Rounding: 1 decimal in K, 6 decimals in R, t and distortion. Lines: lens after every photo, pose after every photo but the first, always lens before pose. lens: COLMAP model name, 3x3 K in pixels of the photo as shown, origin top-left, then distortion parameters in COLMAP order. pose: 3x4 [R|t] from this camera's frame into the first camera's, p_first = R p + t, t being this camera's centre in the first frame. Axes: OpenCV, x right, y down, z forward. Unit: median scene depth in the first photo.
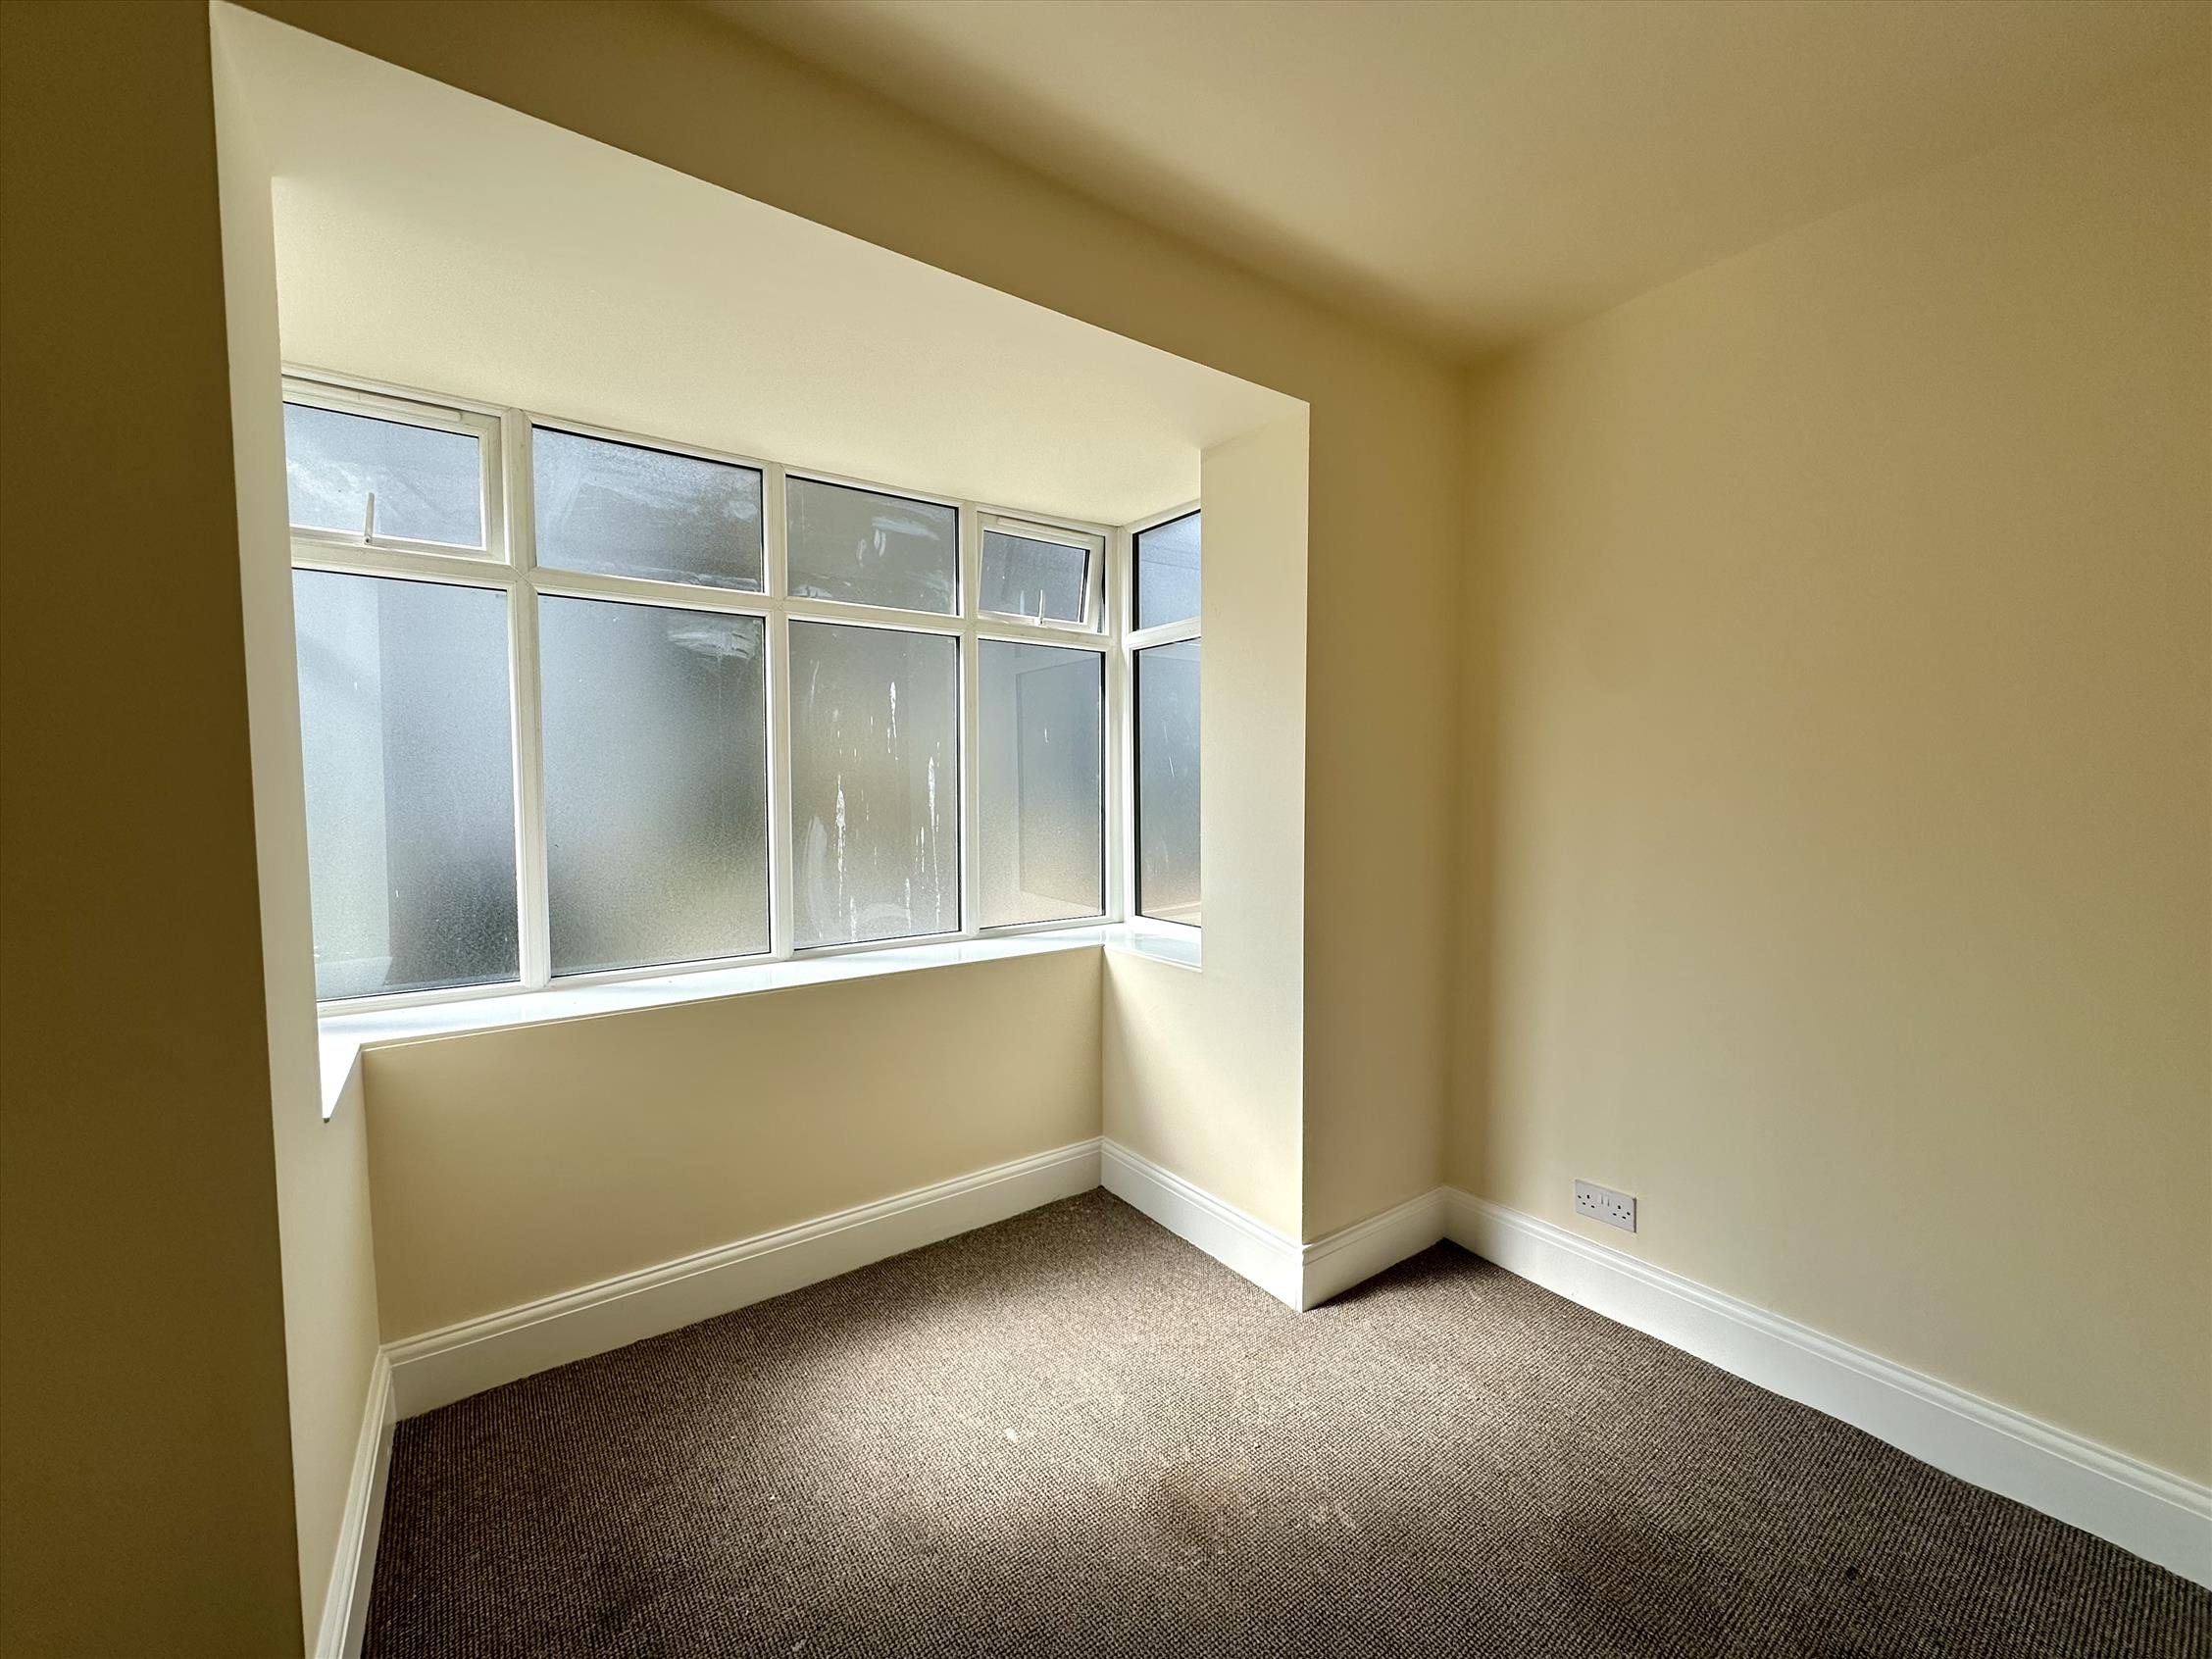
lens RADIAL K [[843.8, 0, 1072.8], [0, 843.8, 844.3], [0, 0, 1]] dist [-0.046720, 0.000013]
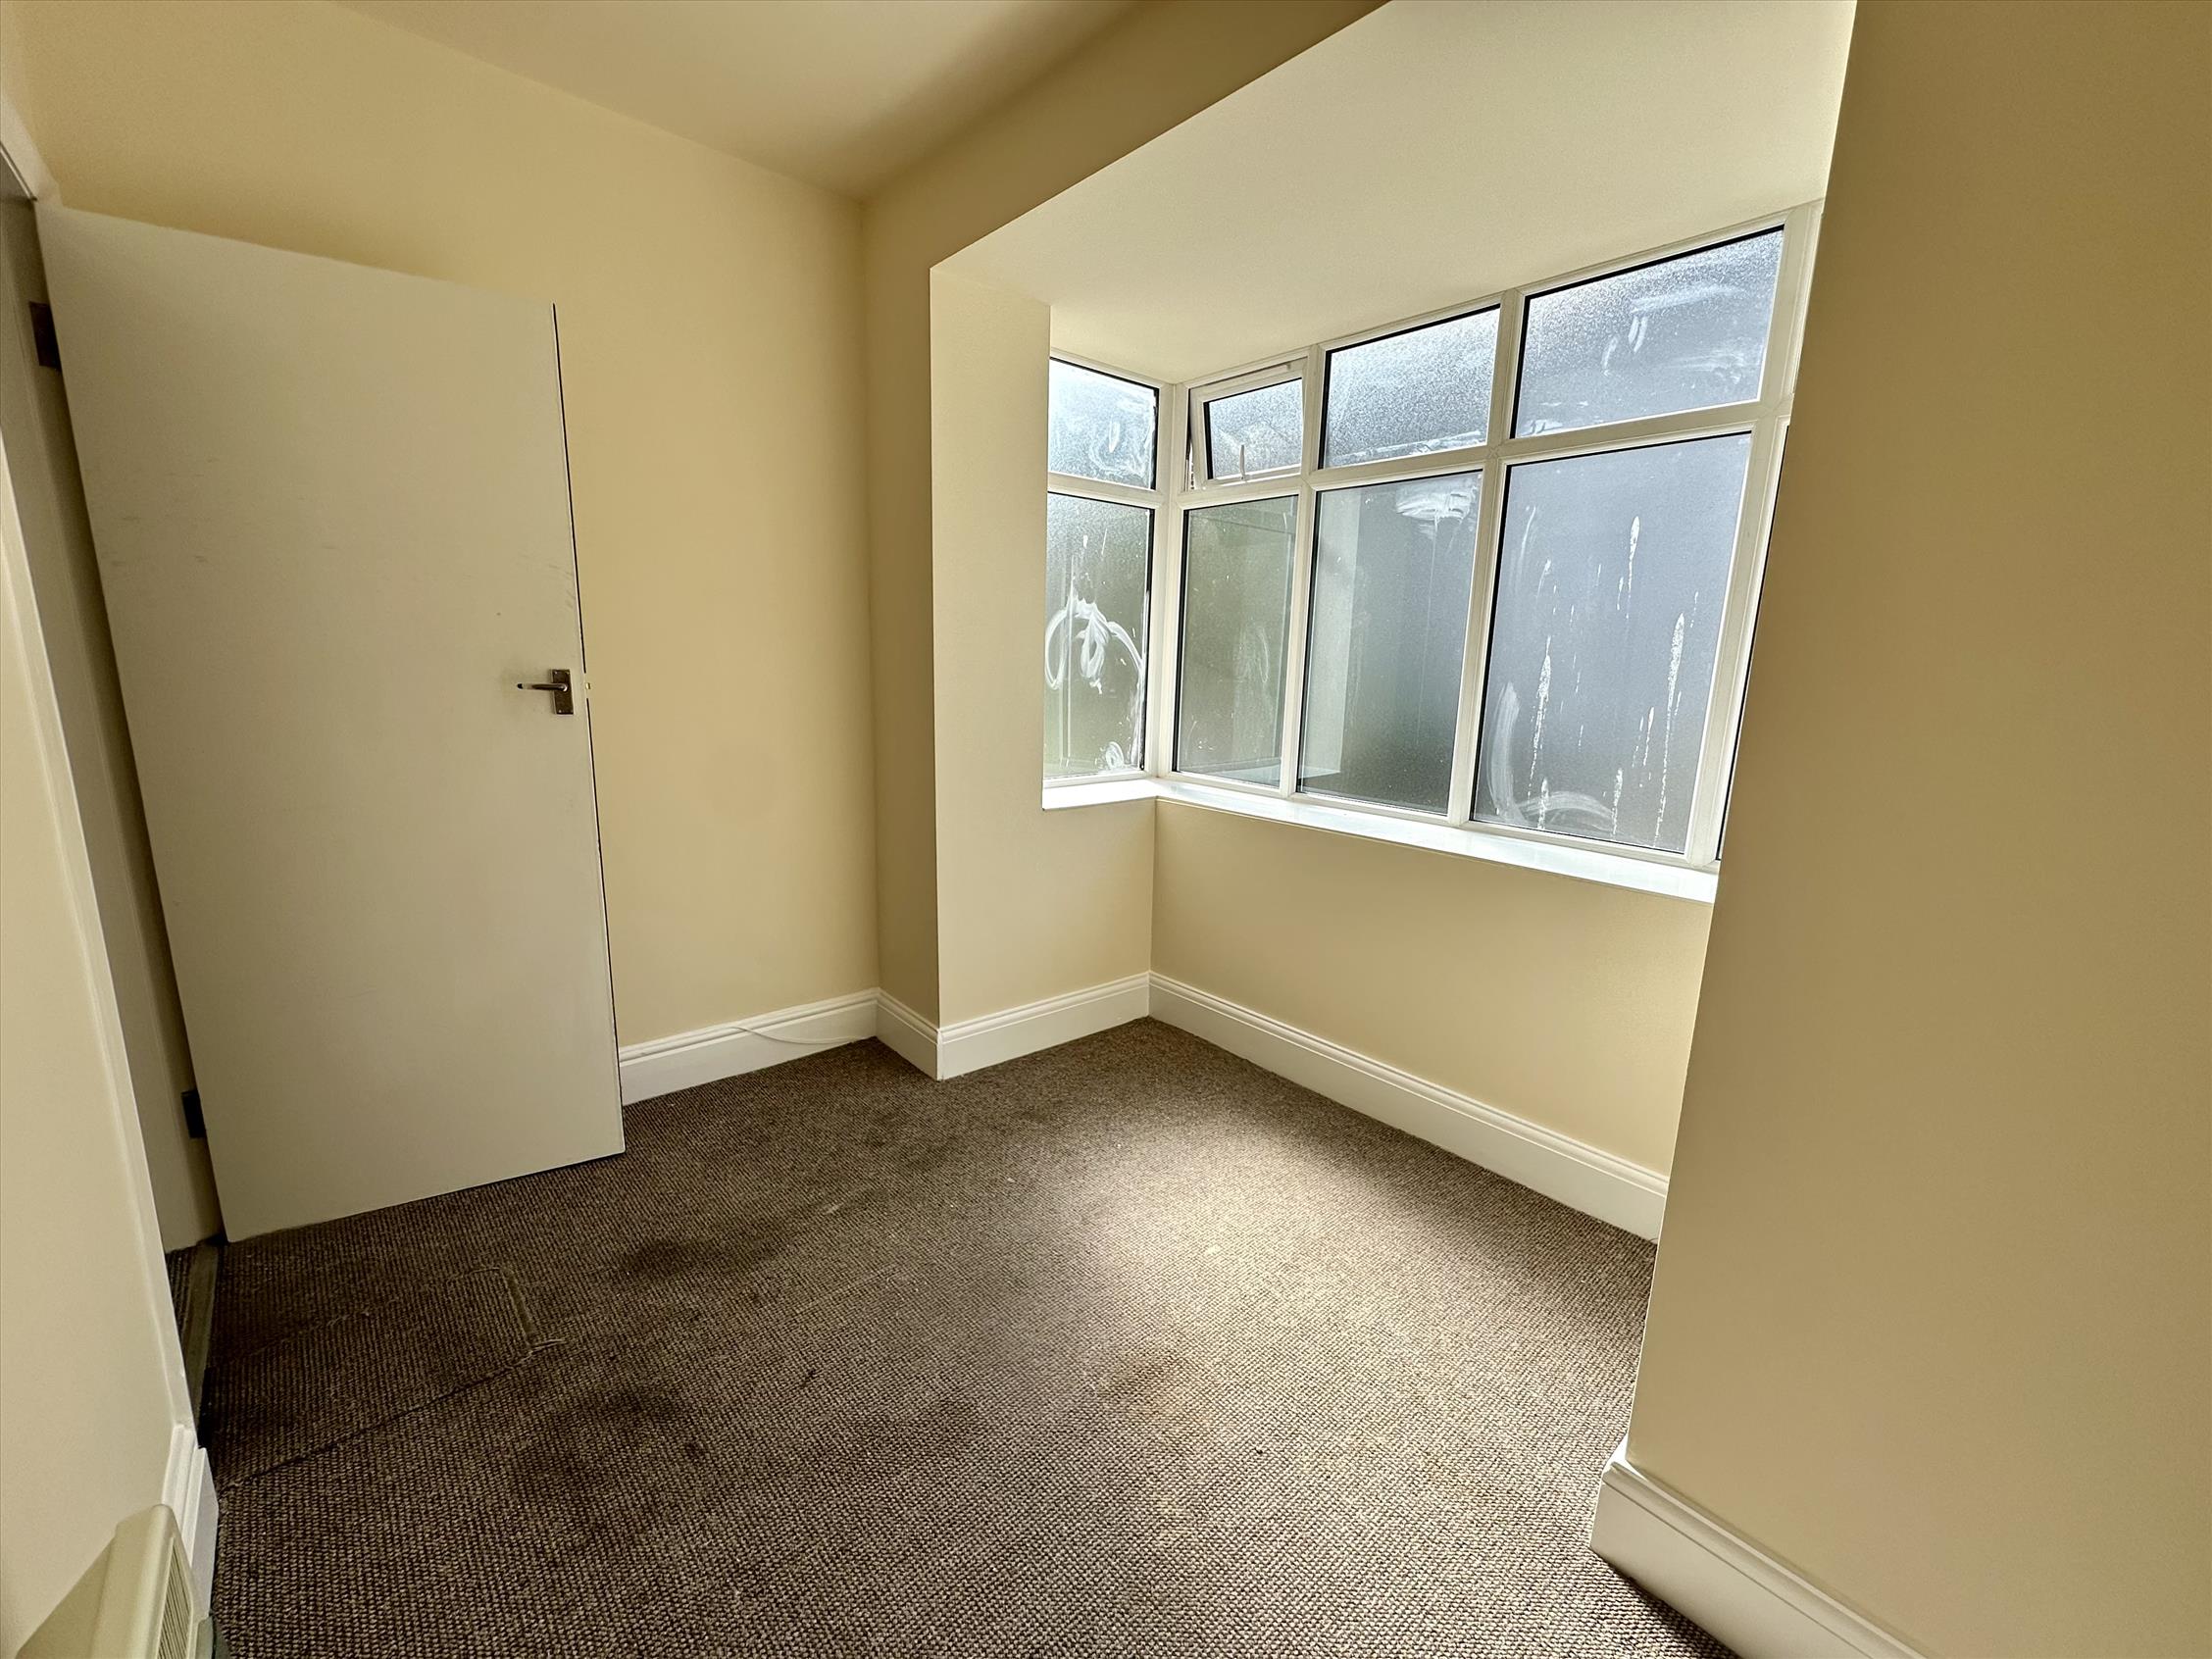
lens RADIAL K [[885.0, 0, 1106.0], [0, 885.0, 829.5], [0, 0, 1]] dist [-0.001248, -0.000064]
pose [[0.101267, 0.209454, -0.972560, 0.678700], [-0.090877, 0.975446, 0.200613, -0.032627], [0.990700, 0.068068, 0.117815, 0.487158]]
